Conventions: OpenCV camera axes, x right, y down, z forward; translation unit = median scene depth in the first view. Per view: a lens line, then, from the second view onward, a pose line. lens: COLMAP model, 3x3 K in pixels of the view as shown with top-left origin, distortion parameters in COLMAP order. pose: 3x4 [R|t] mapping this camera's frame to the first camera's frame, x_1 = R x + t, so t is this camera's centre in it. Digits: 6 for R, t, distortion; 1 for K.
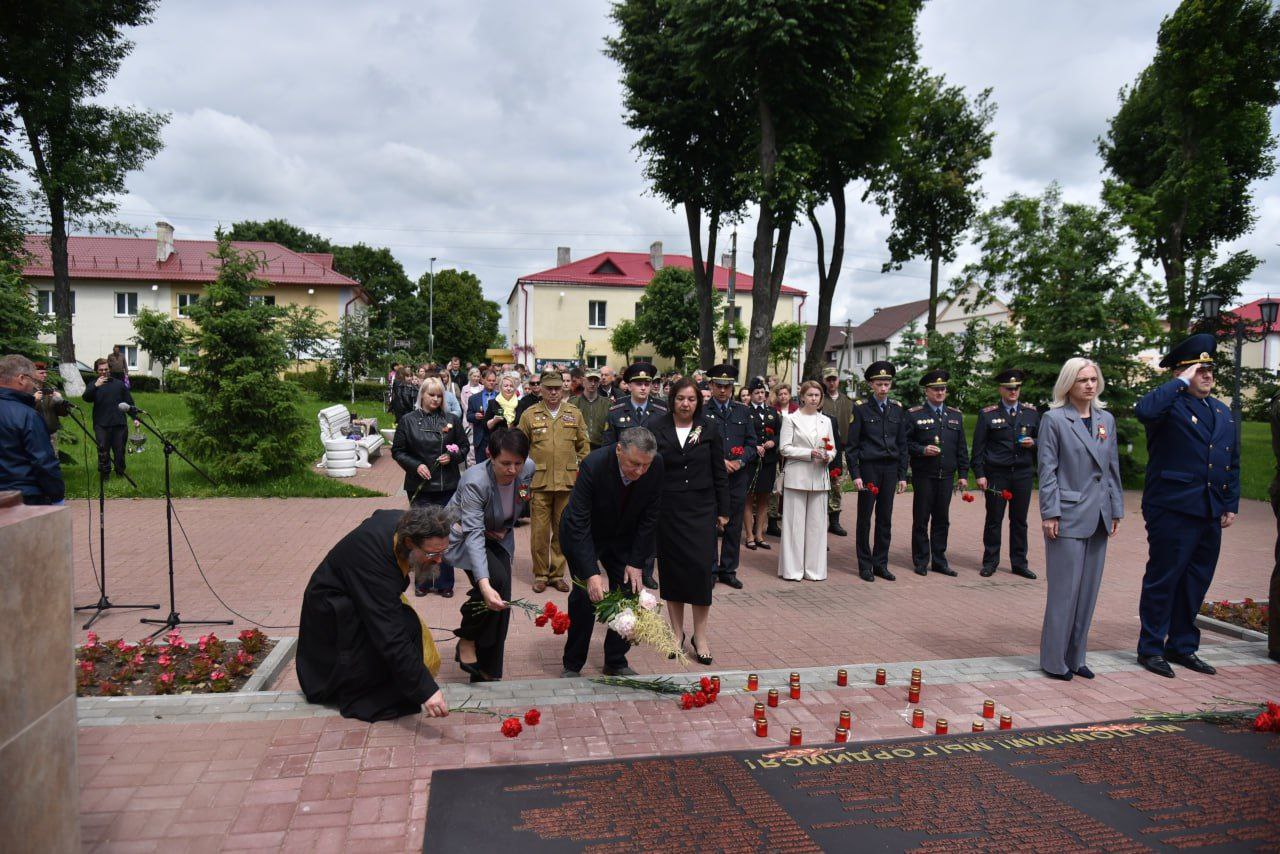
lens RADIAL K [[872.9, 0, 640.9], [0, 872.9, 446.4], [0, 0, 1]] dist [-0.055482, 0.010334]
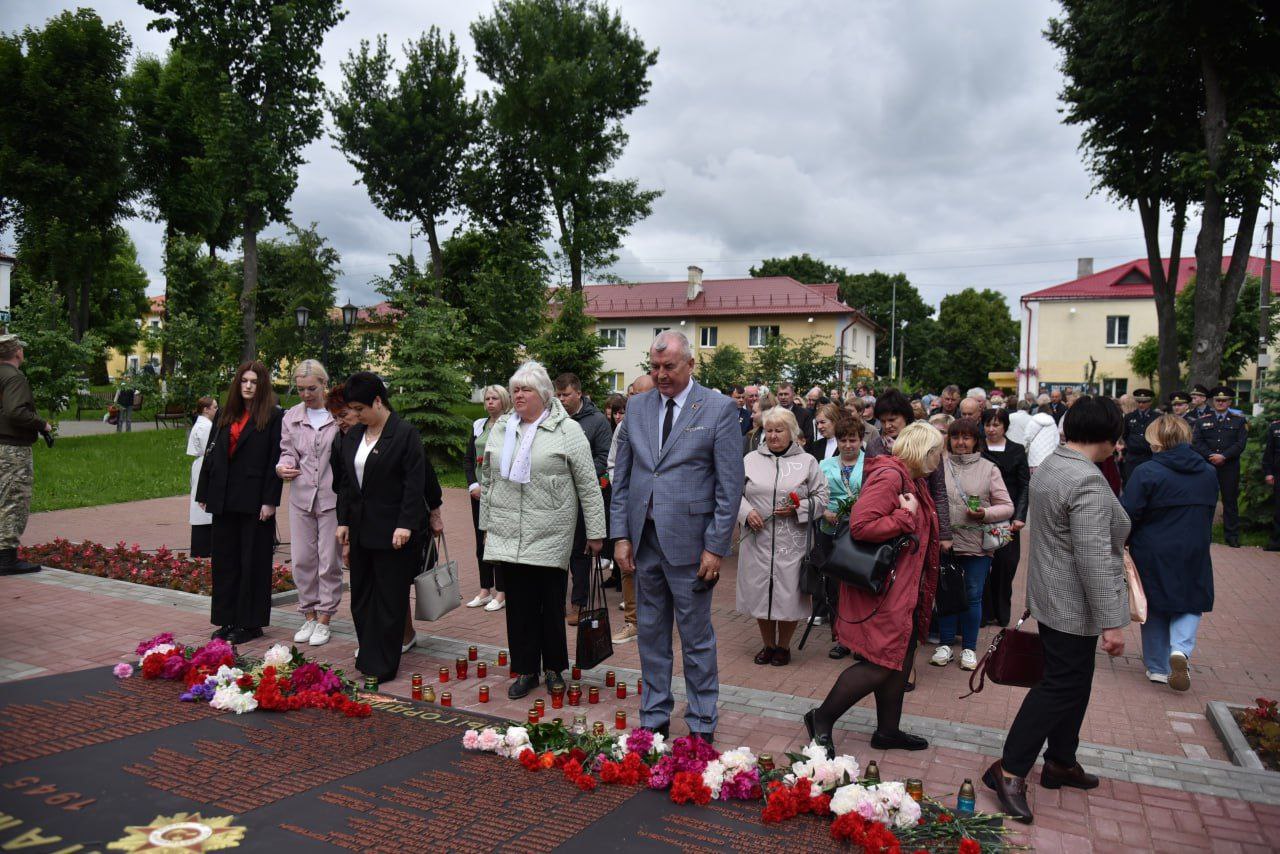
lens RADIAL K [[872.9, 0, 627.6], [0, 872.9, 447.9], [0, 0, 1]] dist [-0.055482, 0.010334]
pose [[0.788725, 0.034767, -0.613762, 0.182626], [-0.051939, 0.998598, -0.010180, 0.001022], [0.612548, 0.039908, 0.789426, 0.038652]]
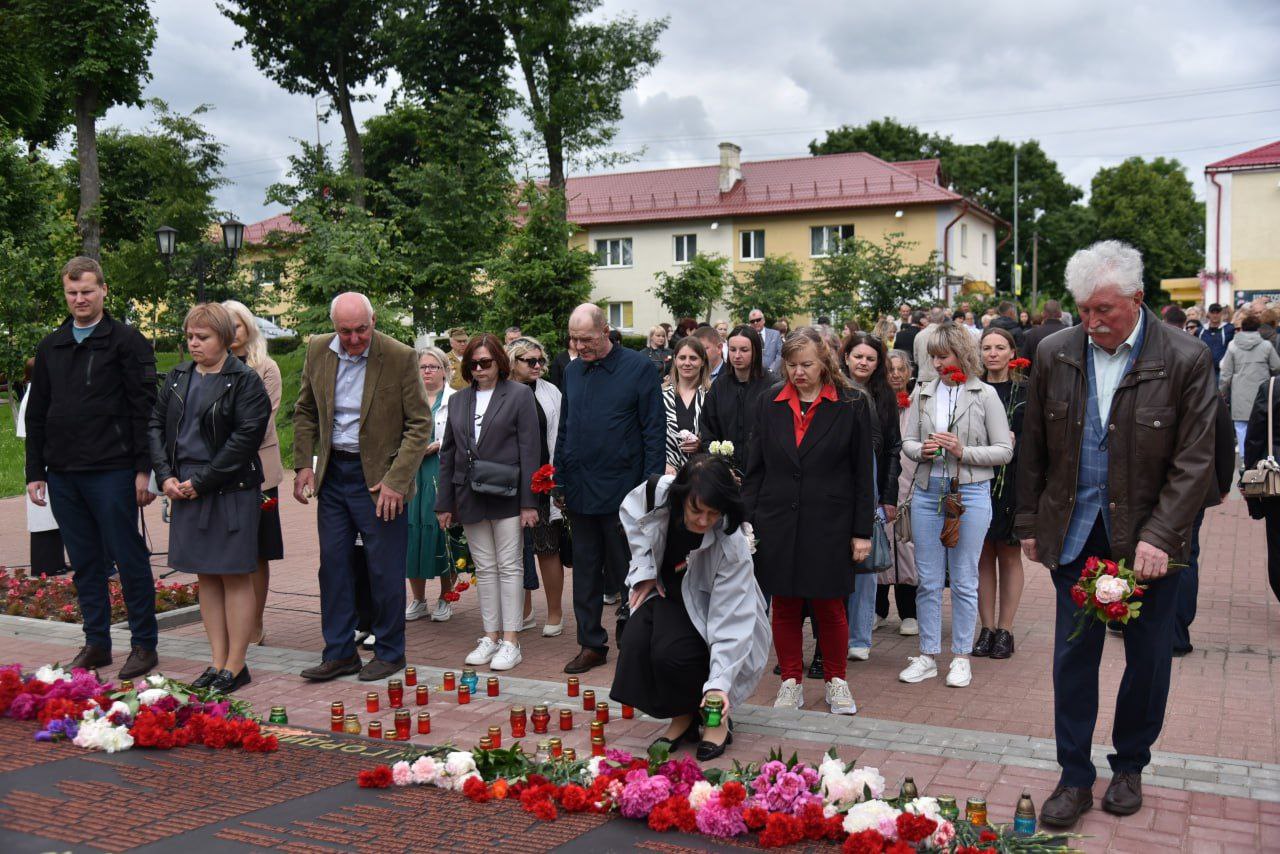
lens RADIAL K [[1261.7, 0, 614.0], [0, 1261.7, 449.4], [0, 0, 1]] dist [-0.040785, 0.000000]
pose [[0.774970, 0.023951, -0.631544, 0.190632], [-0.013830, 0.999685, 0.020941, 0.002050], [0.631846, -0.007494, 0.775058, 0.033780]]
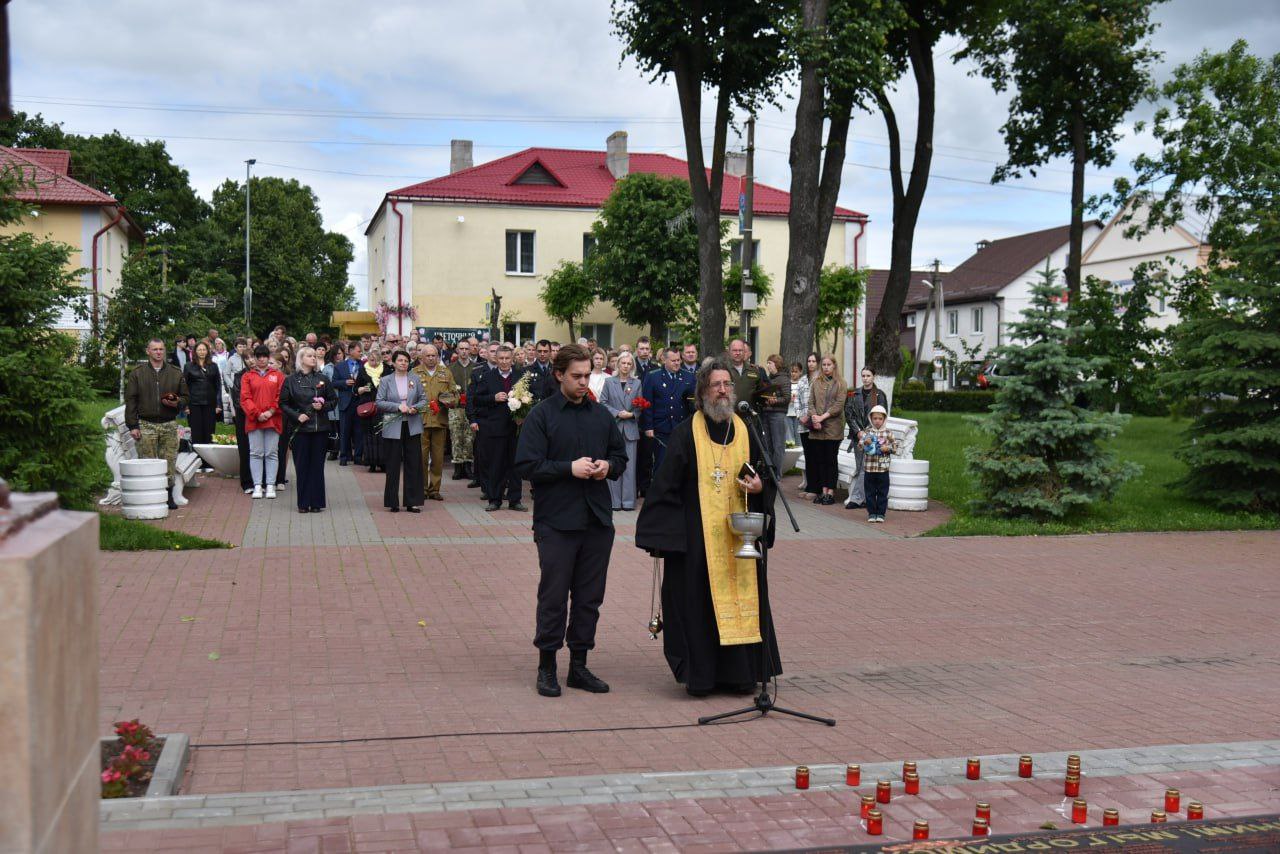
lens RADIAL K [[1484.6, 0, 657.1], [0, 1484.6, 455.9], [0, 0, 1]] dist [-0.036882, 0.000000]
pose [[0.998812, -0.006904, 0.048246, -0.015239], [0.007534, 0.999889, -0.012882, 0.003055], [-0.048152, 0.013231, 0.998752, -0.038777]]
